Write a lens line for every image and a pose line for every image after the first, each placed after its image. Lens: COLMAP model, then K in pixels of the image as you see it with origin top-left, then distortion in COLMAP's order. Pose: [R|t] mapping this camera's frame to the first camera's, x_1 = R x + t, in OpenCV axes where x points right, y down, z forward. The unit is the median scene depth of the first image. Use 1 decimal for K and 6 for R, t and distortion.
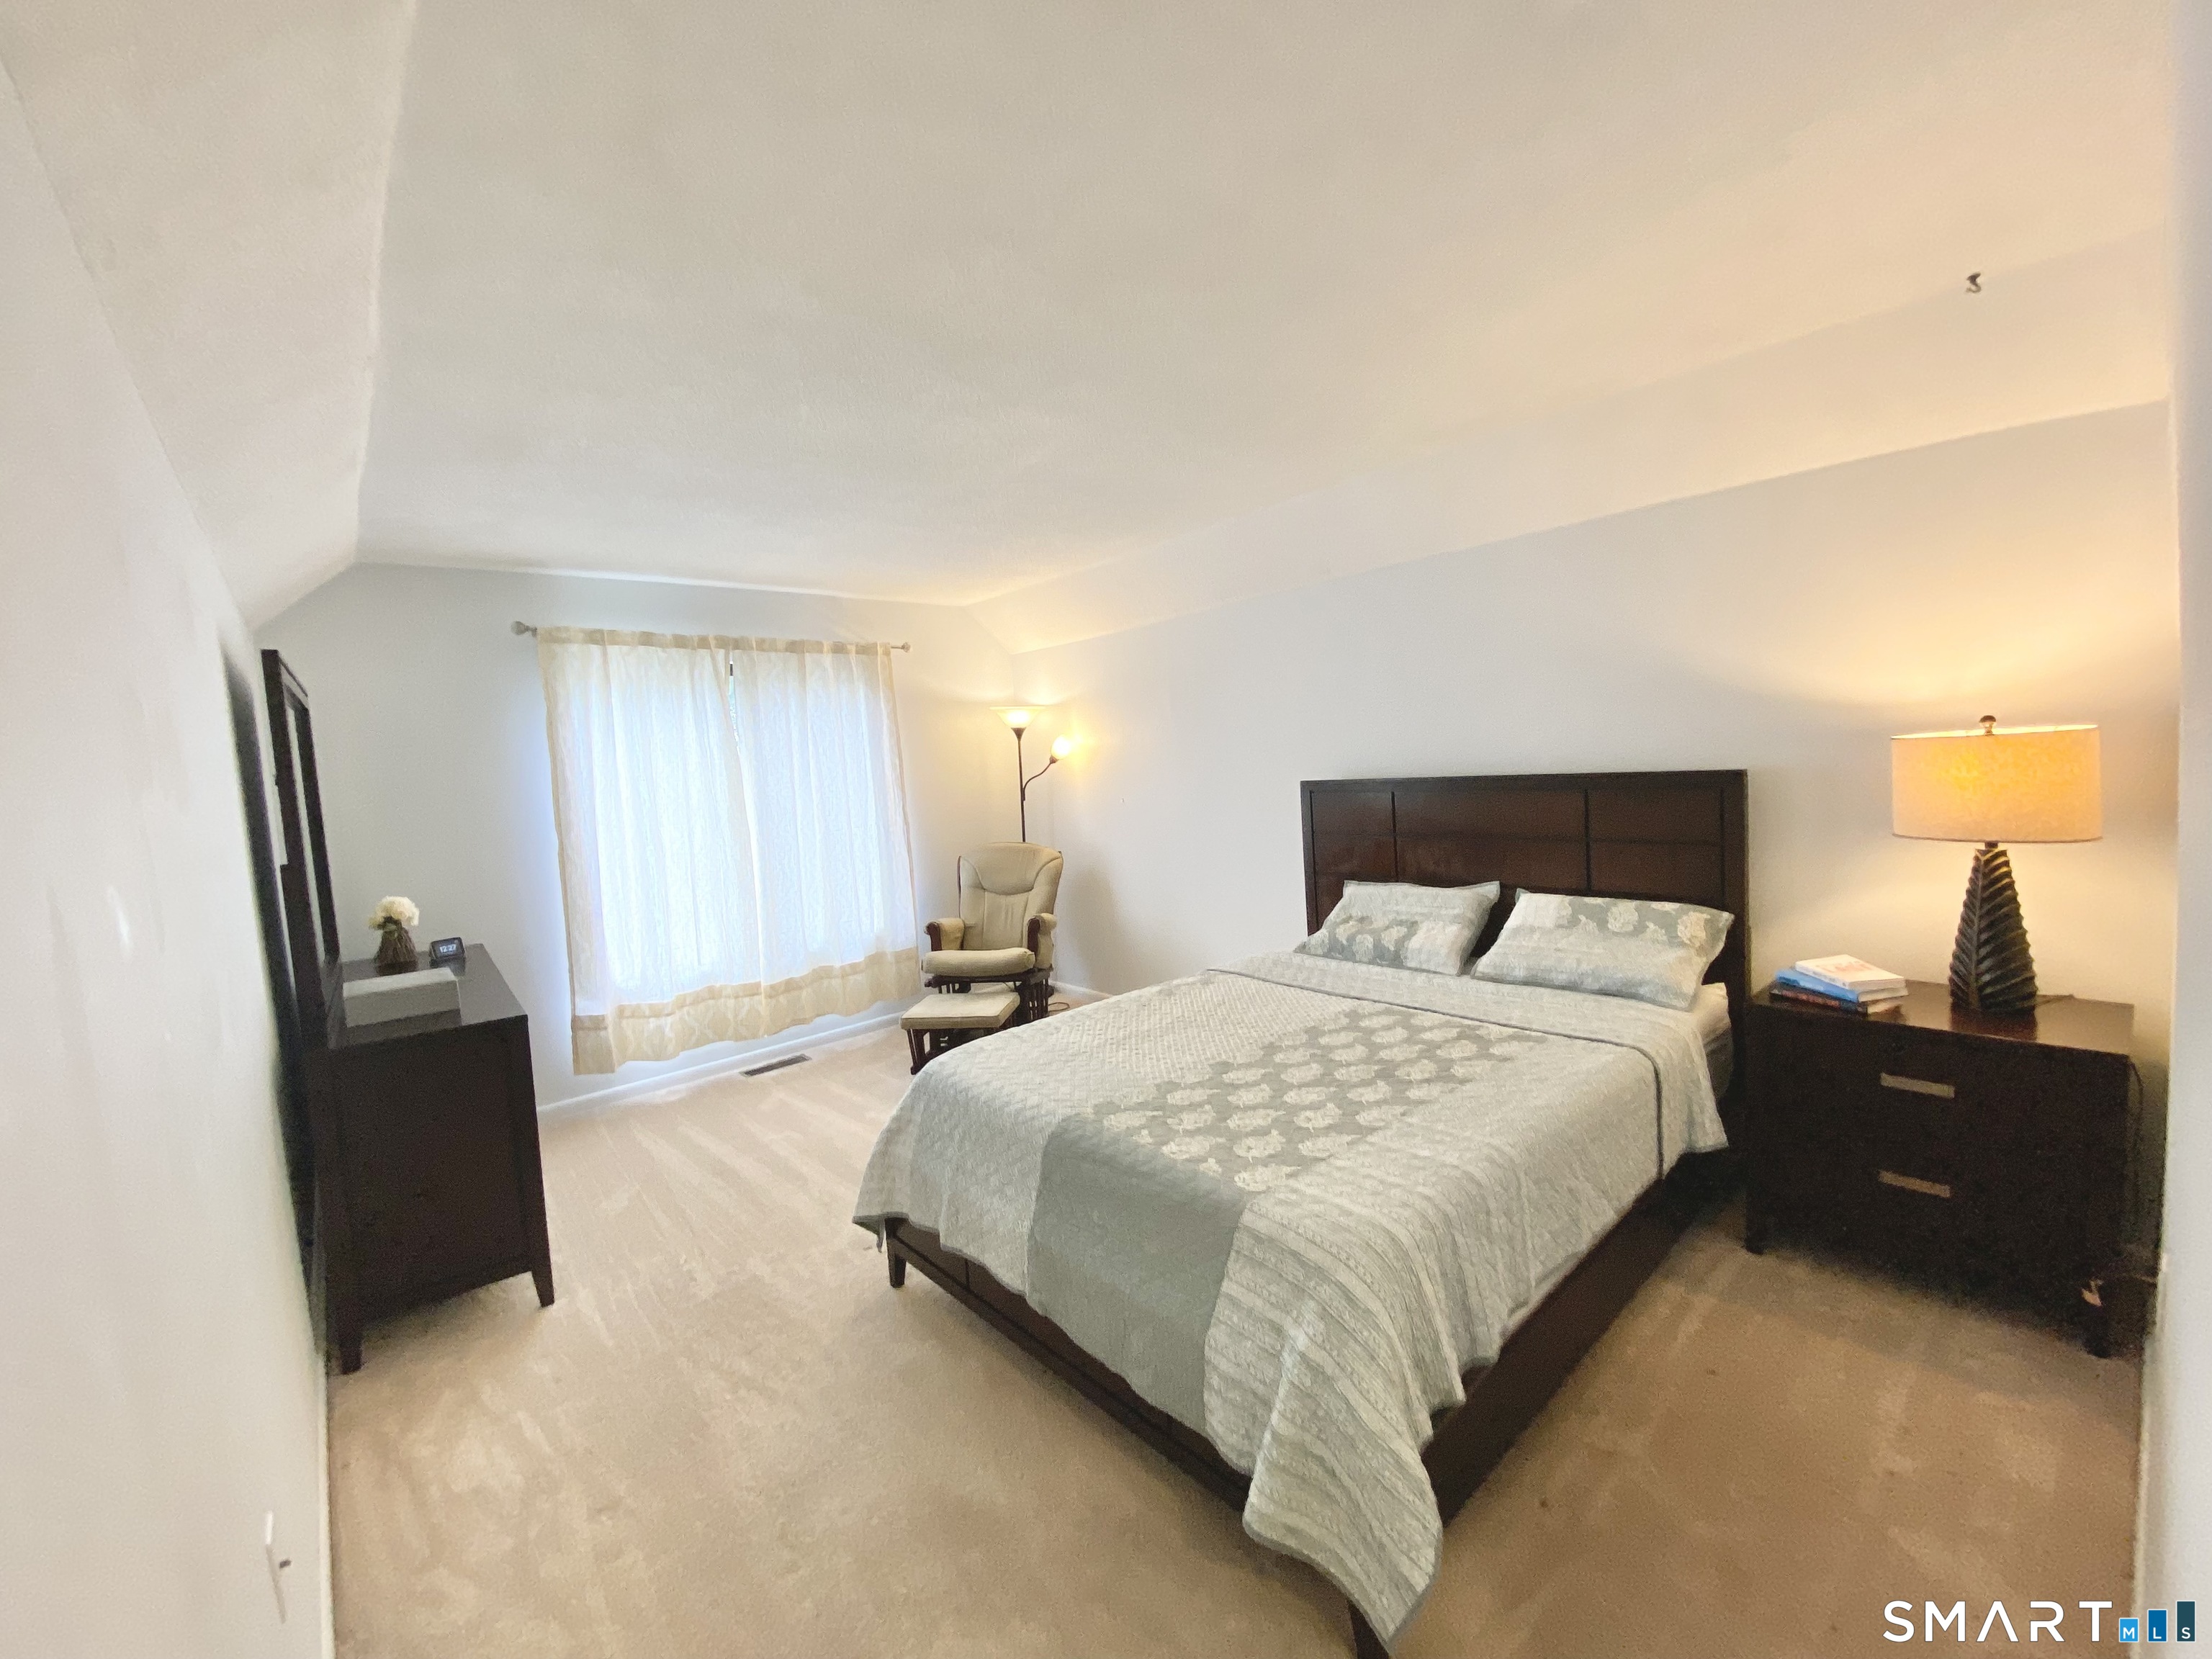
lens RADIAL K [[886.8, 0, 1106.0], [0, 886.8, 829.5], [0, 0, 1]] dist [0.007434, -0.000067]
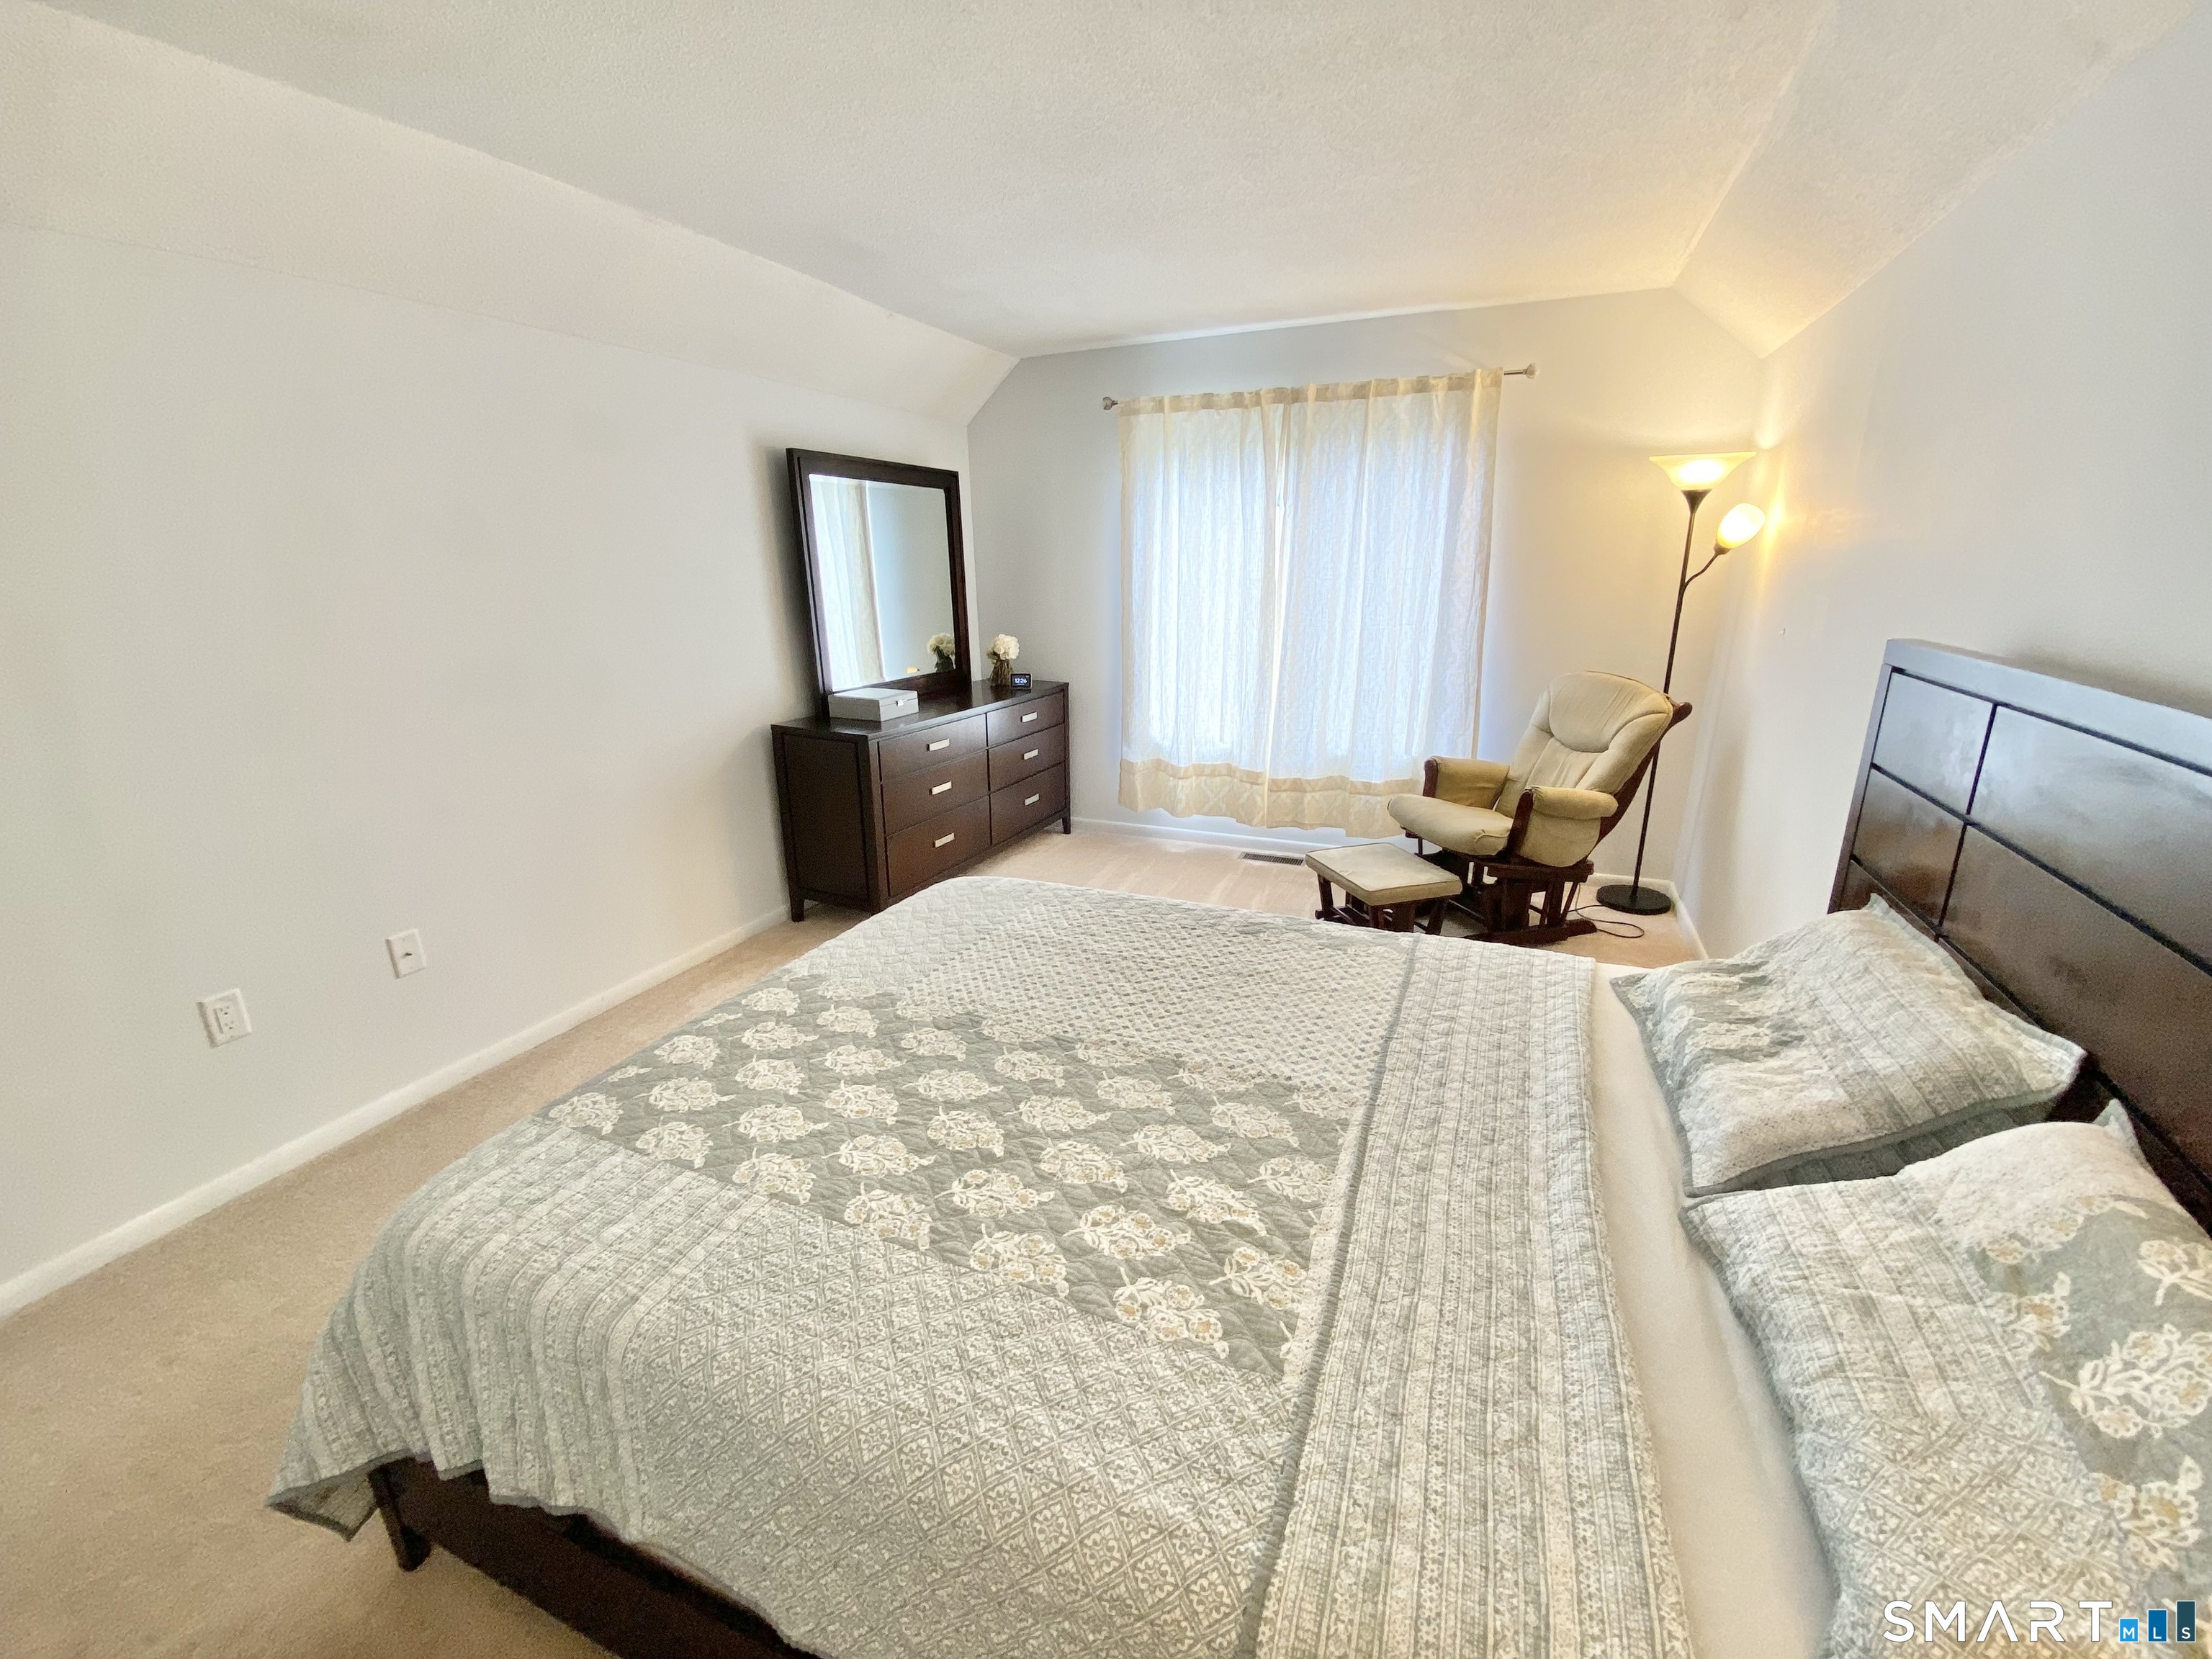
lens RADIAL K [[886.8, 0, 1106.0], [0, 886.8, 829.5], [0, 0, 1]] dist [0.007434, -0.000067]
pose [[0.441905, 0.314363, -0.840176, 0.595446], [-0.083537, 0.946938, 0.310371, -0.091785], [0.893164, -0.066969, 0.444717, 0.640278]]
